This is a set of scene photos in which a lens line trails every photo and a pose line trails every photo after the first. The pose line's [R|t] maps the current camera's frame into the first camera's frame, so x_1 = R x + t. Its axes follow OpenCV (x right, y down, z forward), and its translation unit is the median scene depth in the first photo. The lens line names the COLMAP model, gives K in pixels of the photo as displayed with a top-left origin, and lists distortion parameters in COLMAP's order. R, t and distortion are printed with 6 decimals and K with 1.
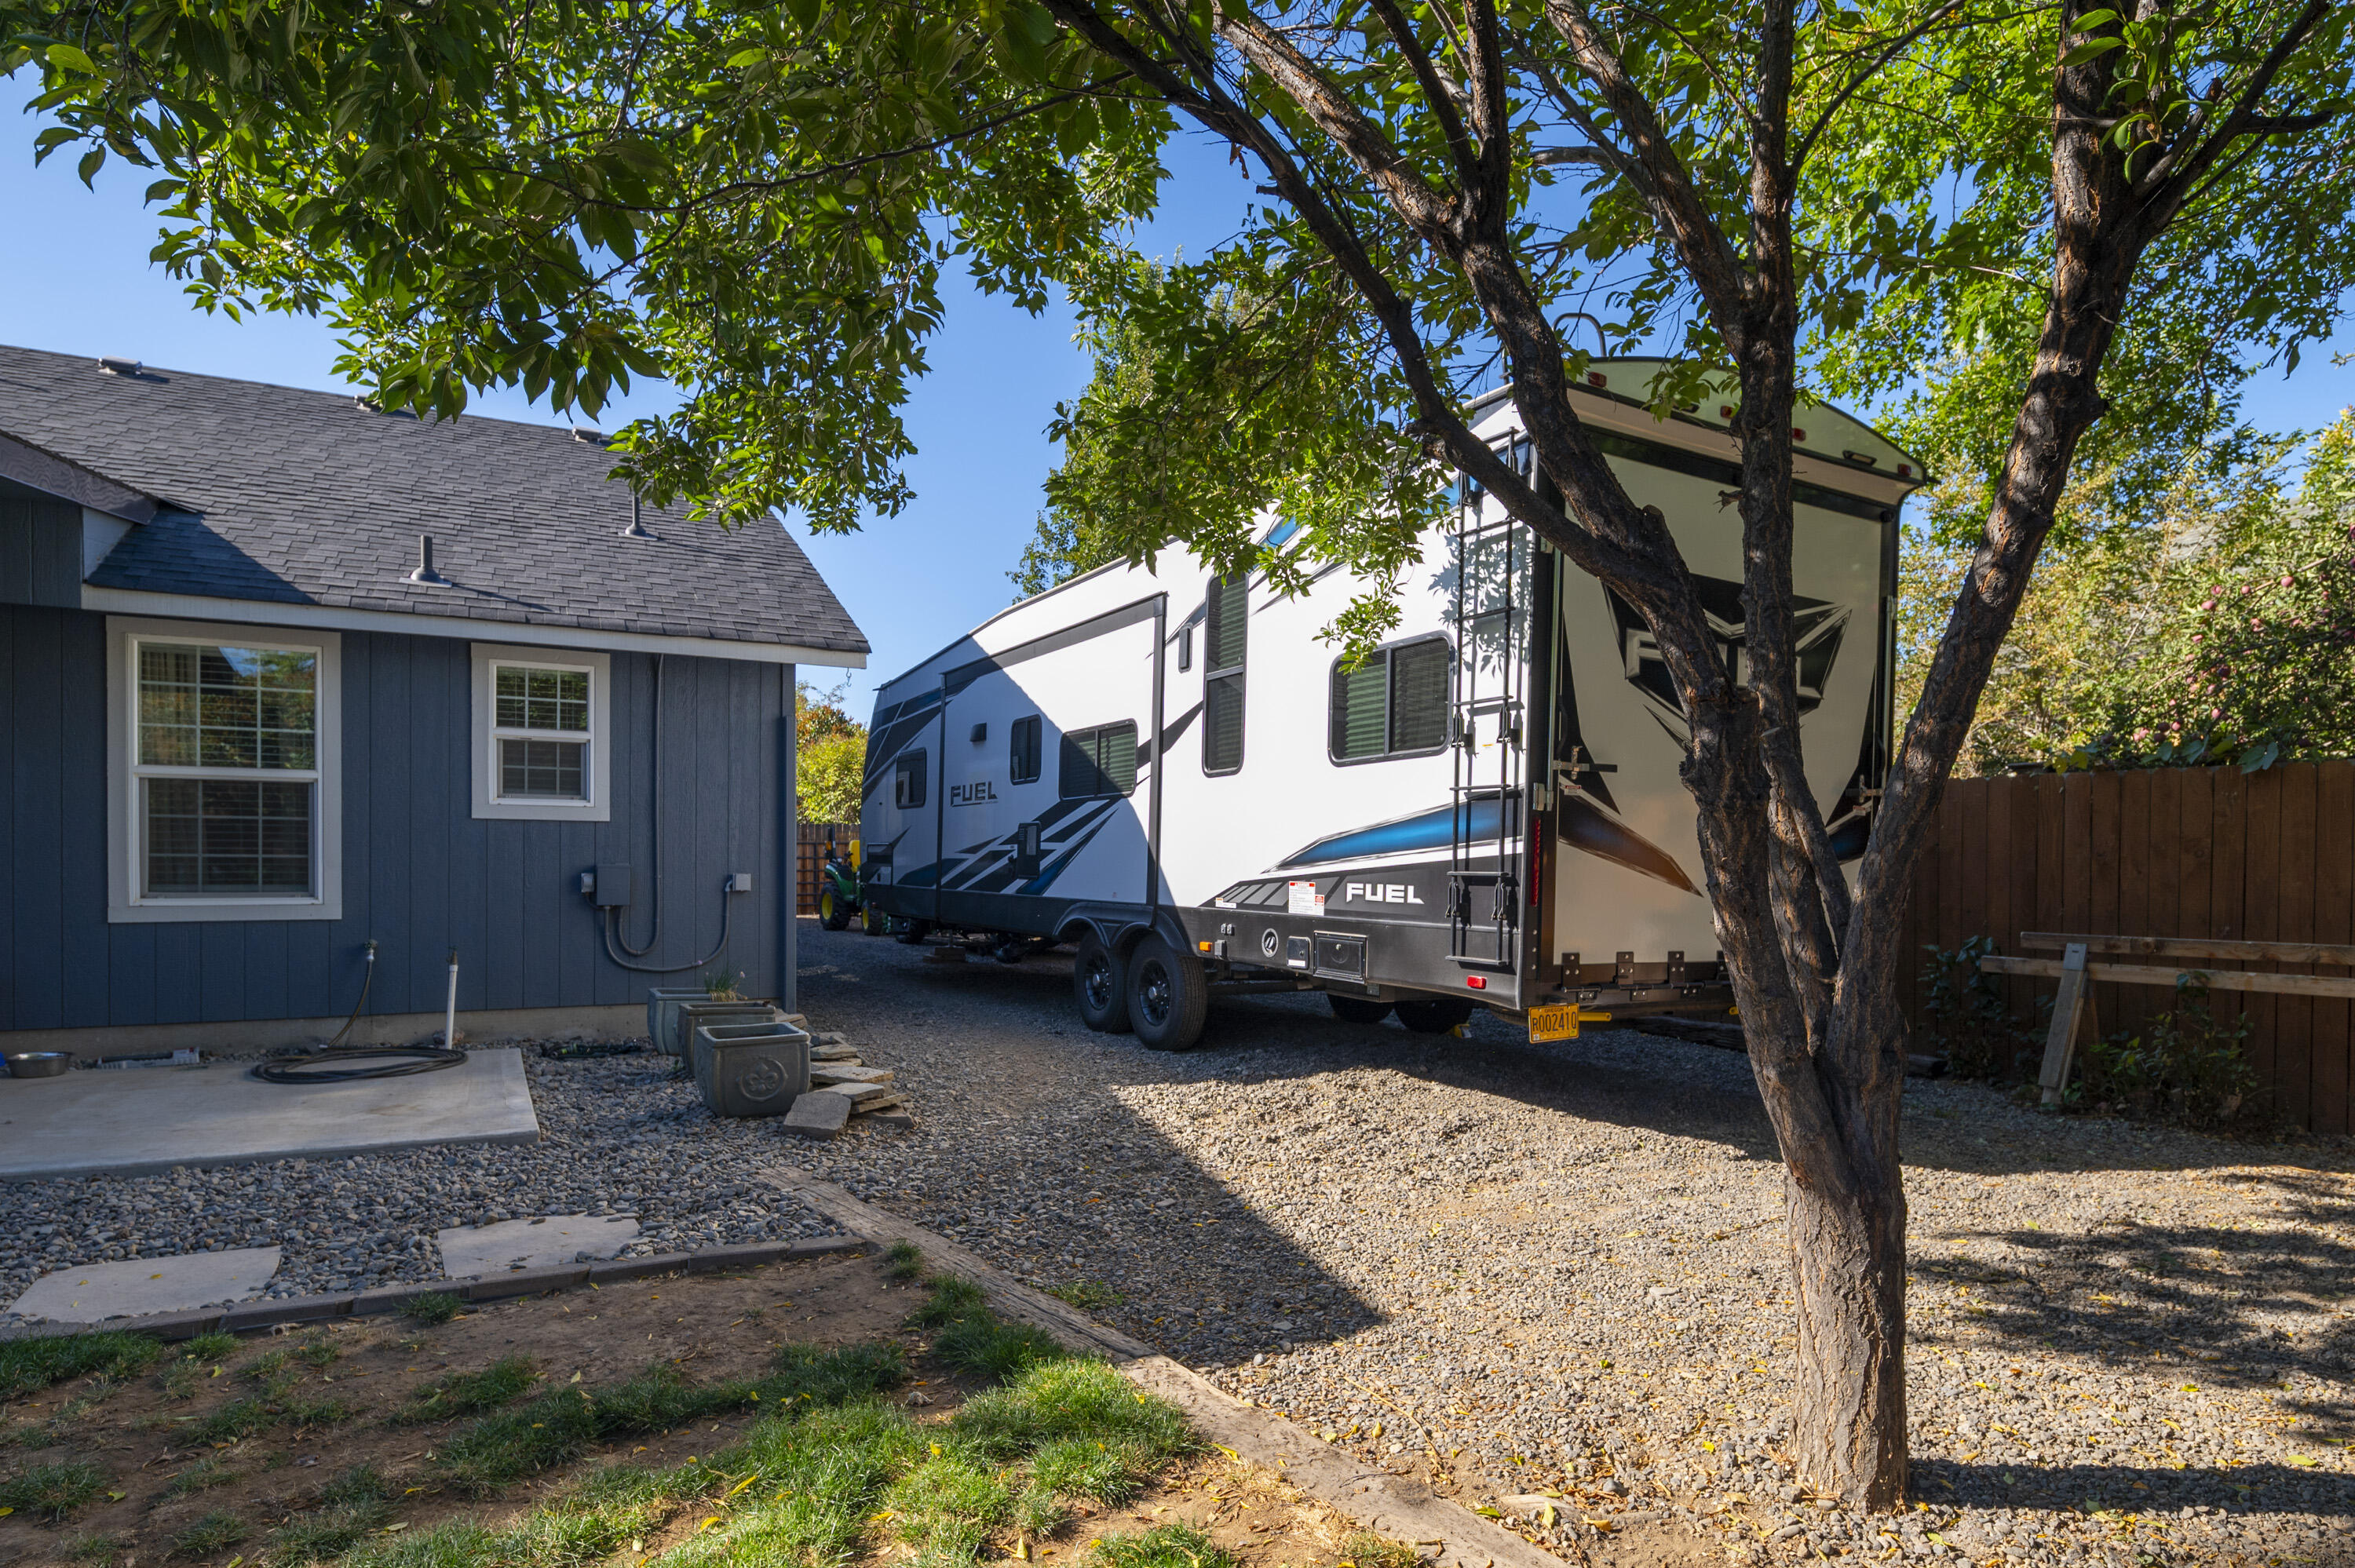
lens RADIAL K [[1275.2, 0, 1183.1], [0, 1275.2, 882.1], [0, 0, 1]] dist [0.007310, -0.004890]
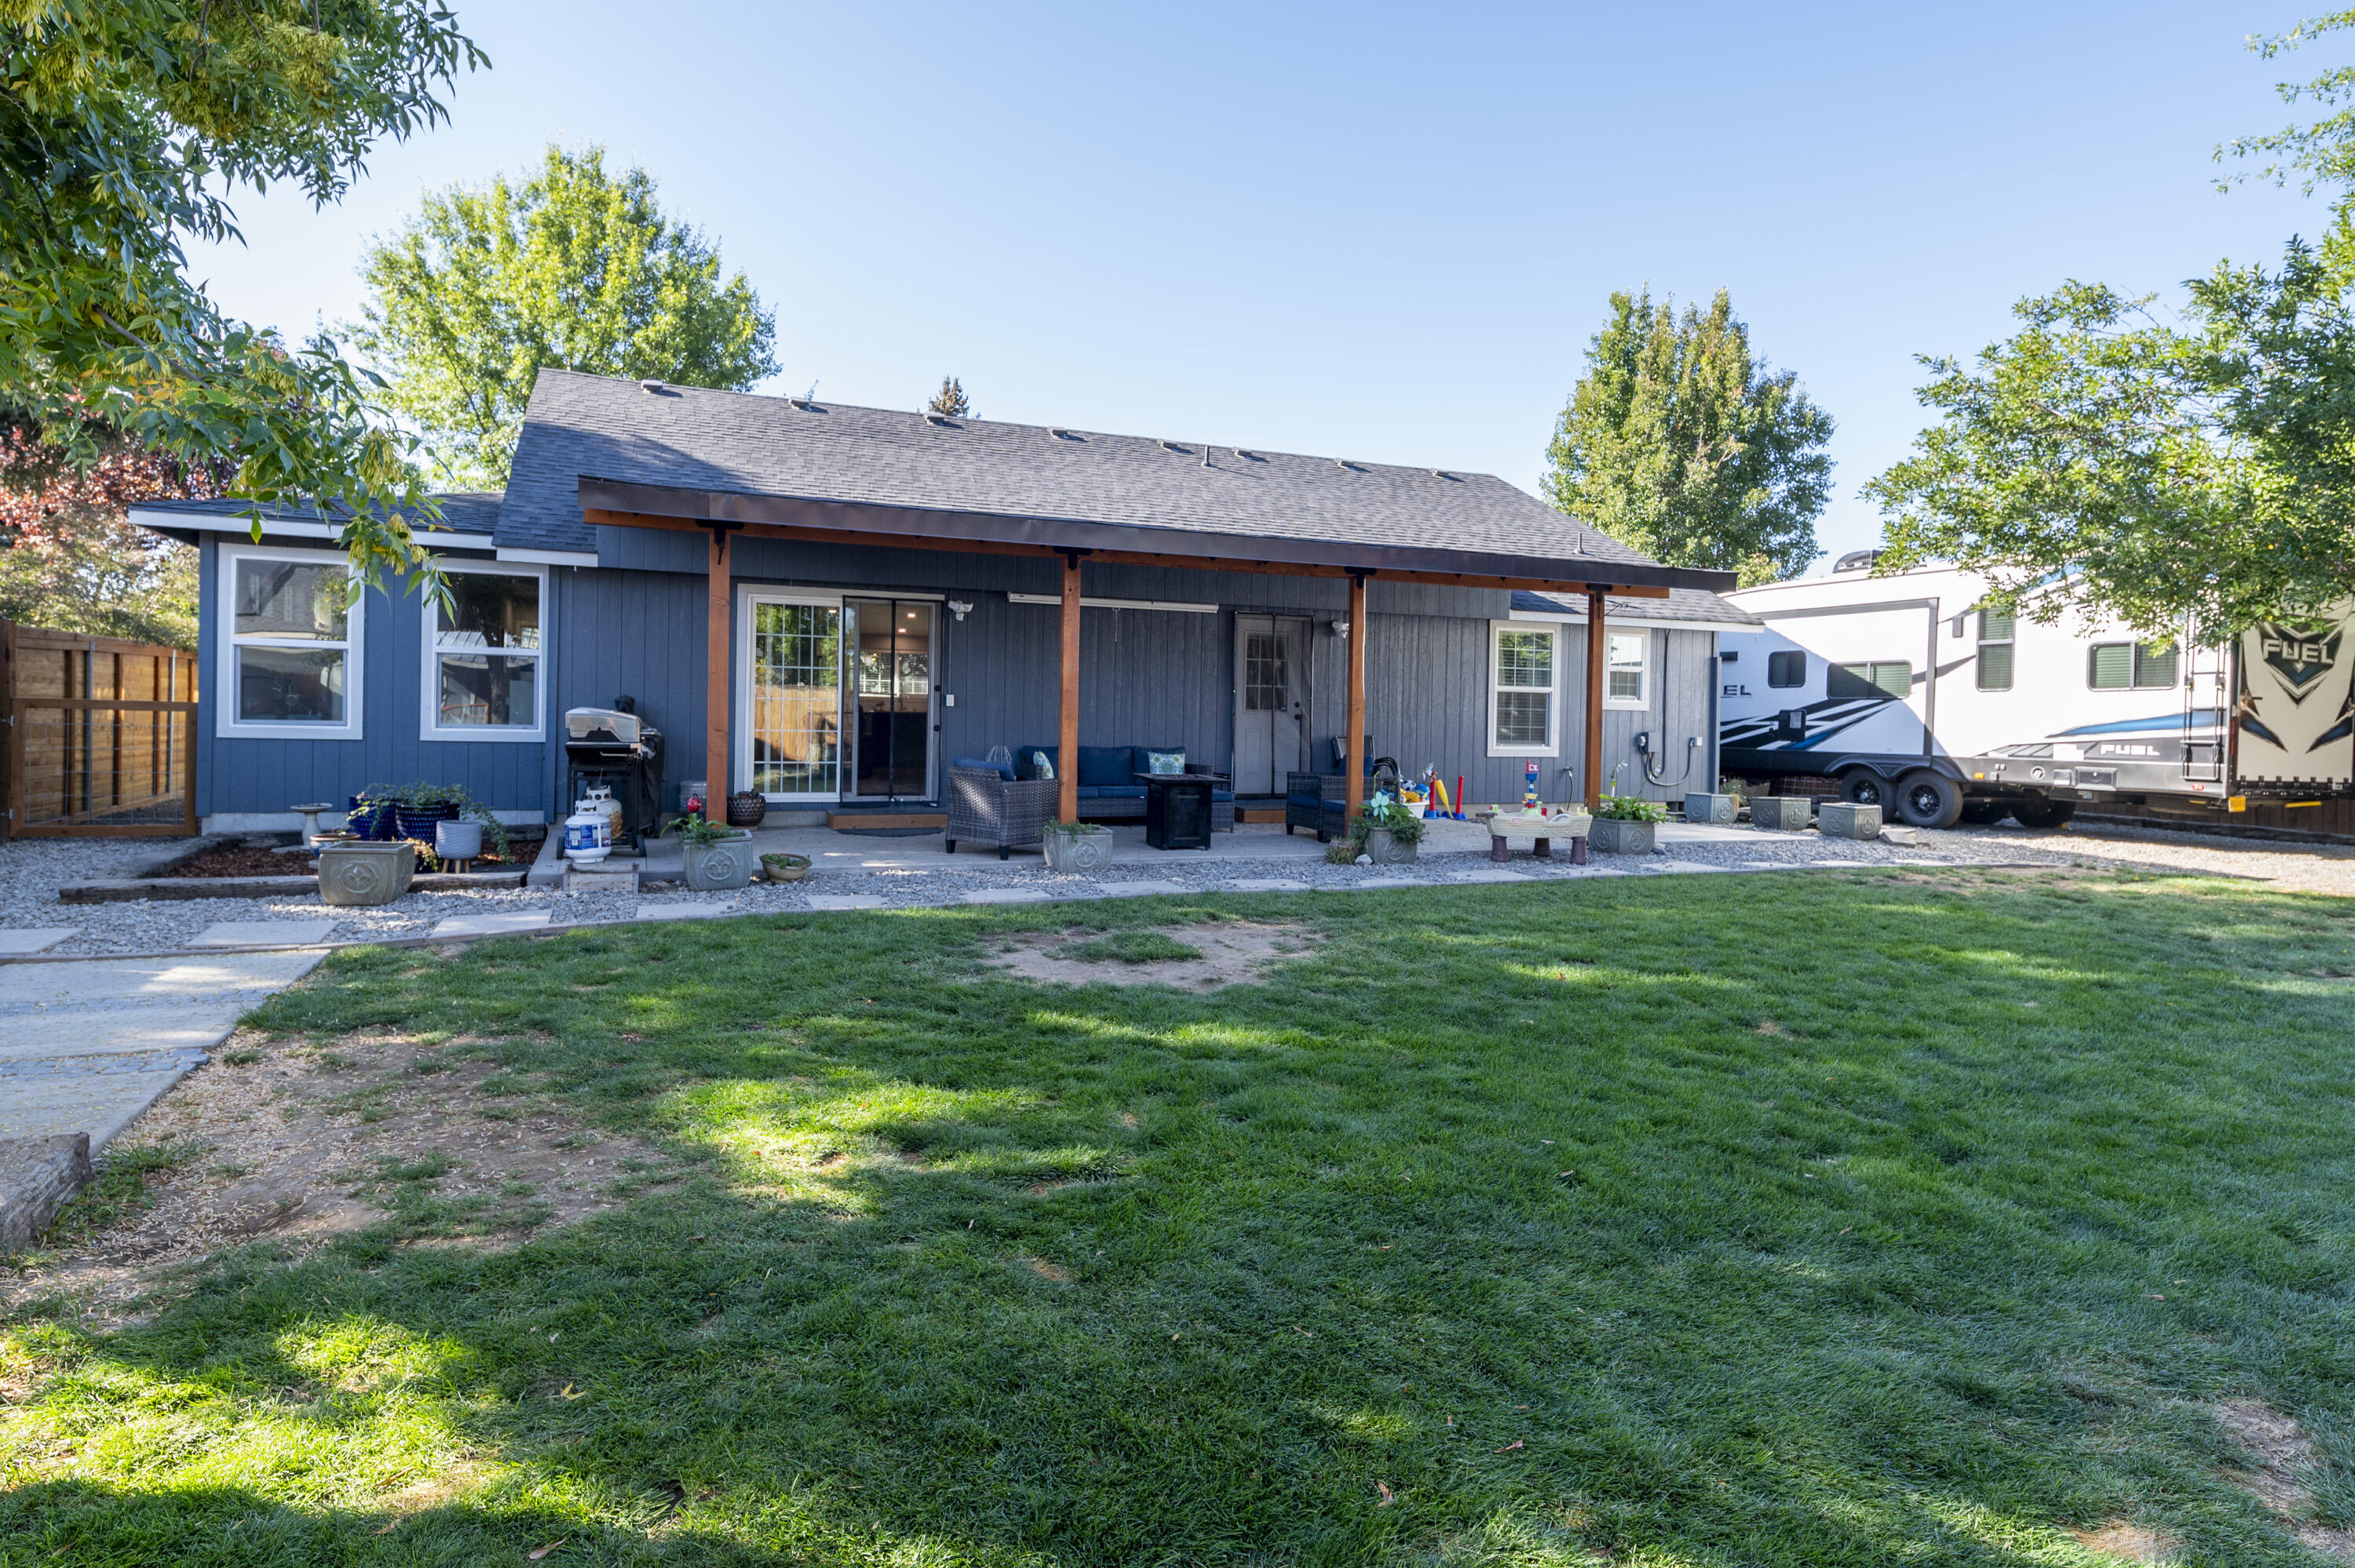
lens RADIAL K [[1275.2, 0, 1175.8], [0, 1275.2, 765.6], [0, 0, 1]] dist [0.007310, -0.004890]
pose [[0.995313, 0.013712, -0.095731, -1.283665], [-0.012055, 0.999768, 0.017866, 0.015965], [0.095953, -0.016629, 0.995247, -1.393881]]
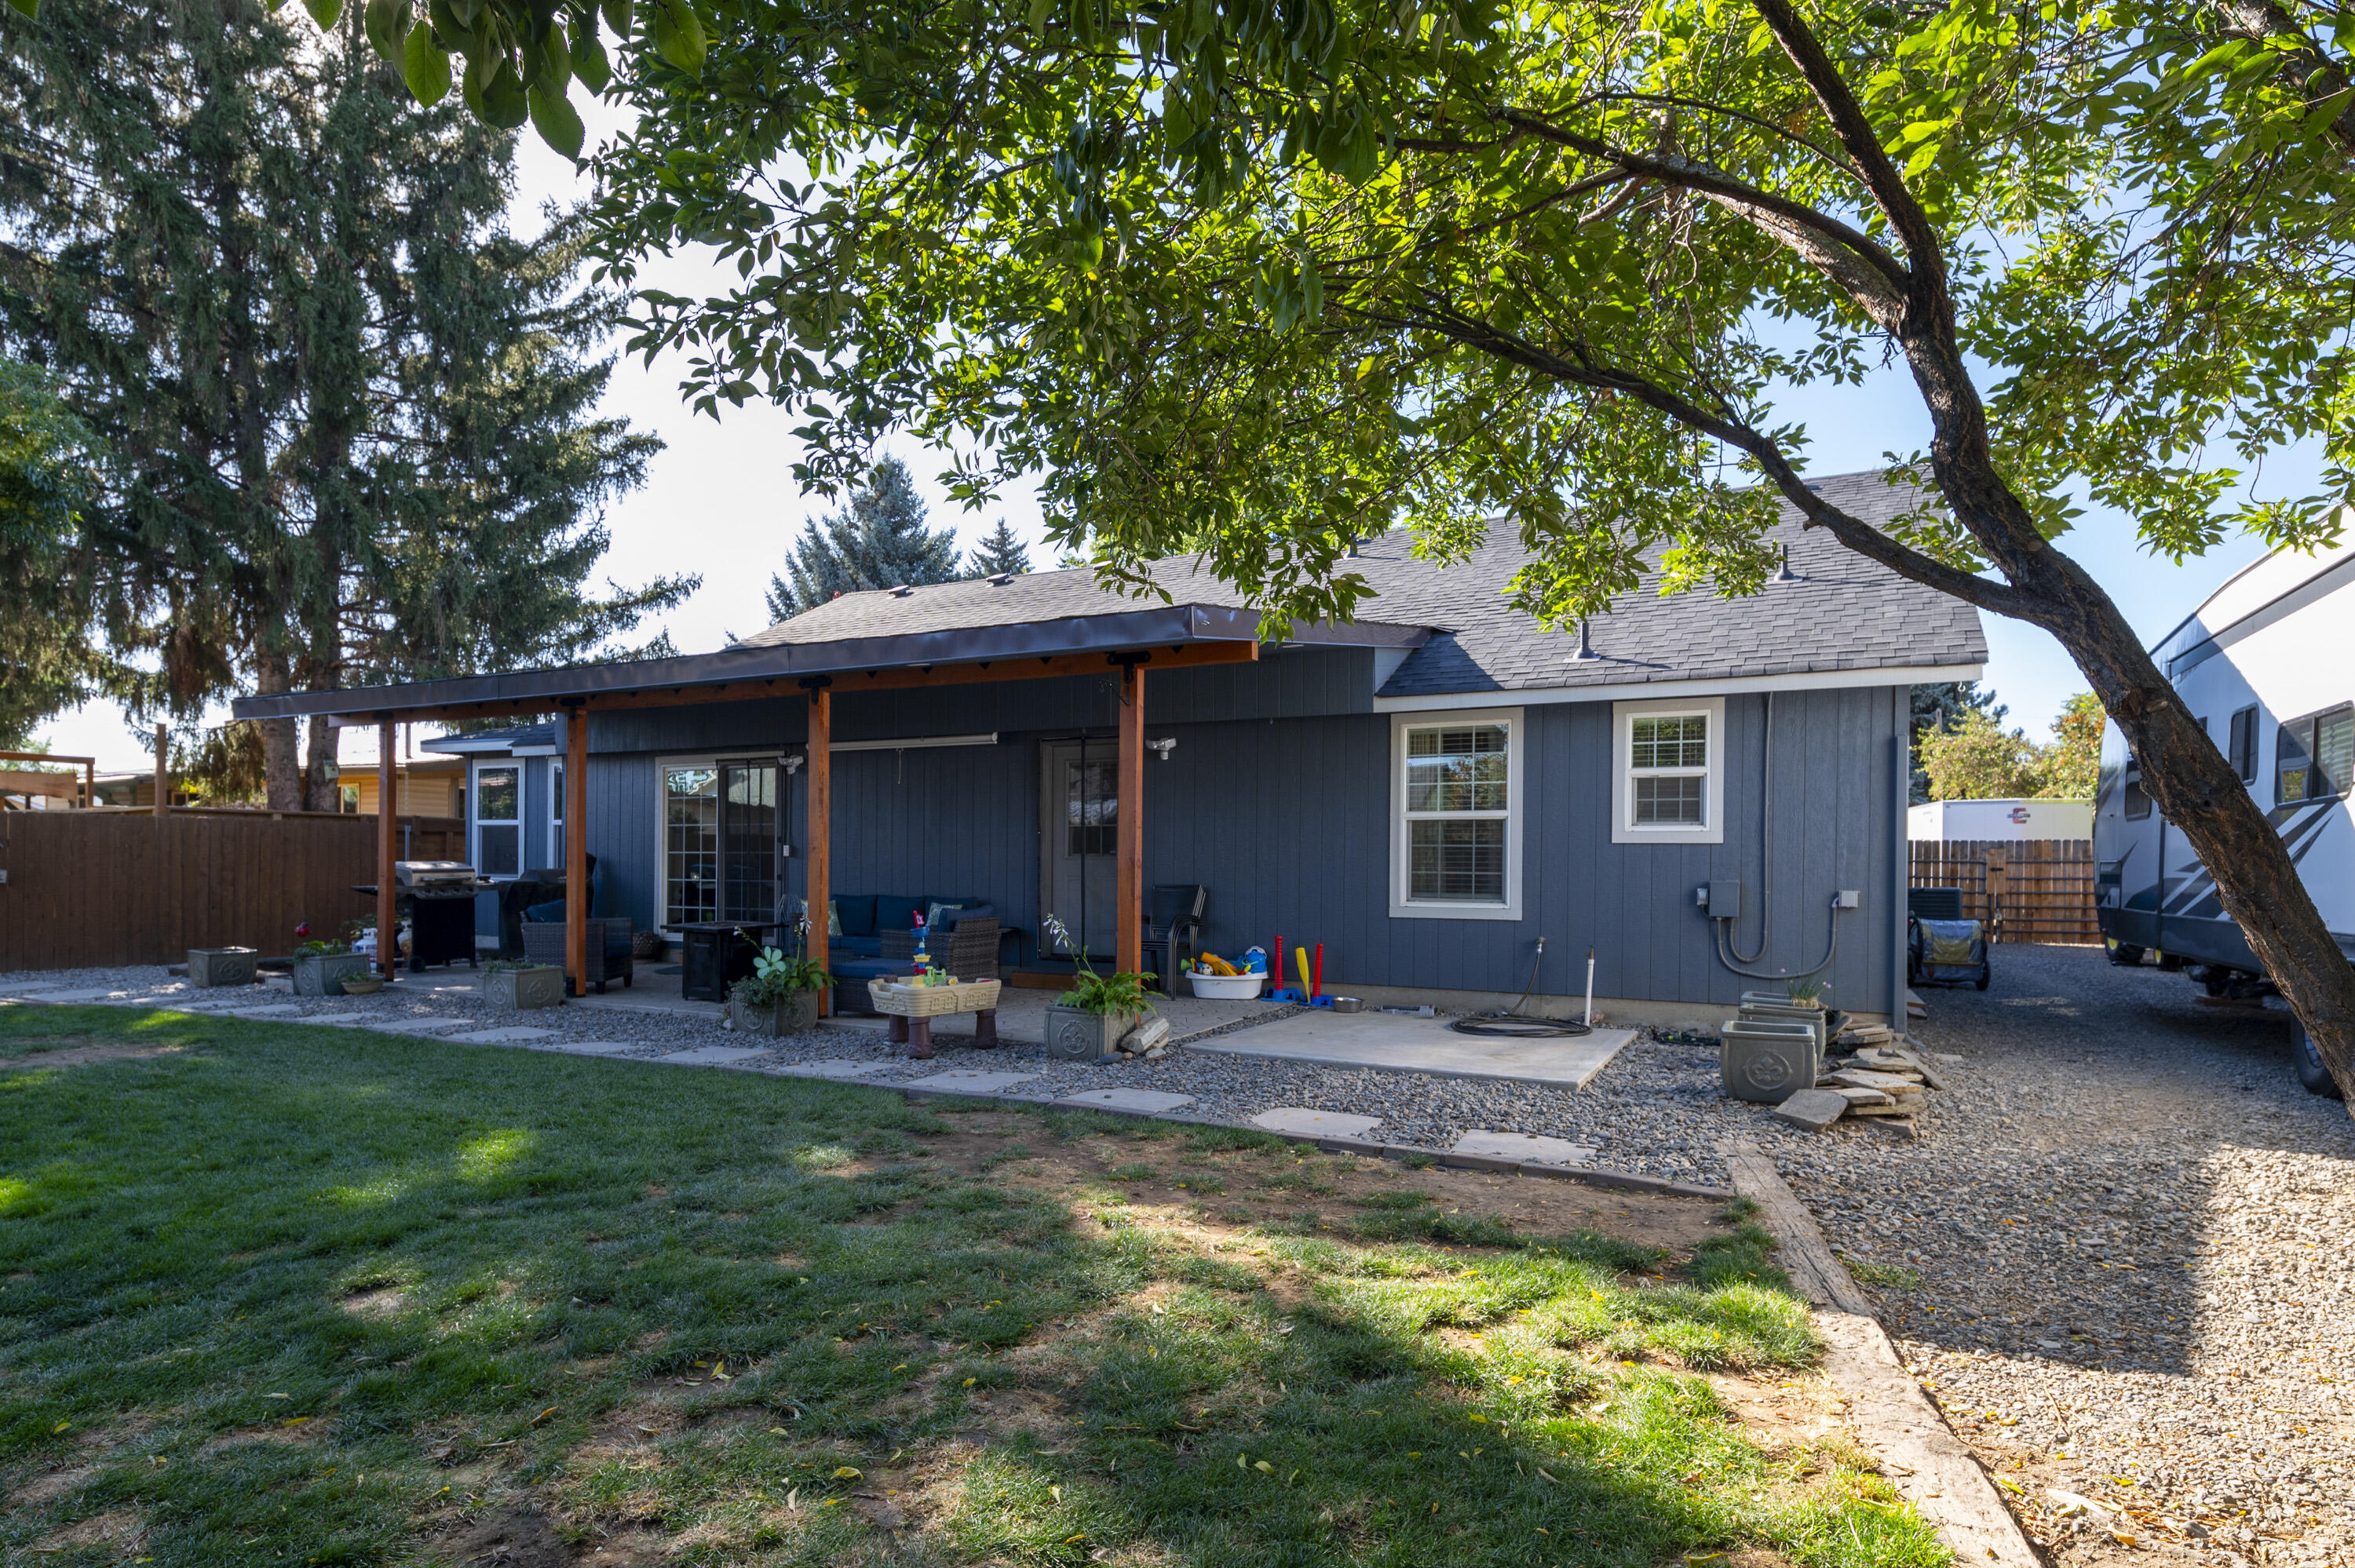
lens RADIAL K [[1275.2, 0, 1146.6], [0, 1275.2, 870.4], [0, 0, 1]] dist [0.007310, -0.004890]
pose [[0.548772, -0.002277, -0.835969, 0.285277], [-0.020016, 0.999674, -0.015863, 0.006463], [0.835733, 0.025437, 0.548547, -0.072176]]
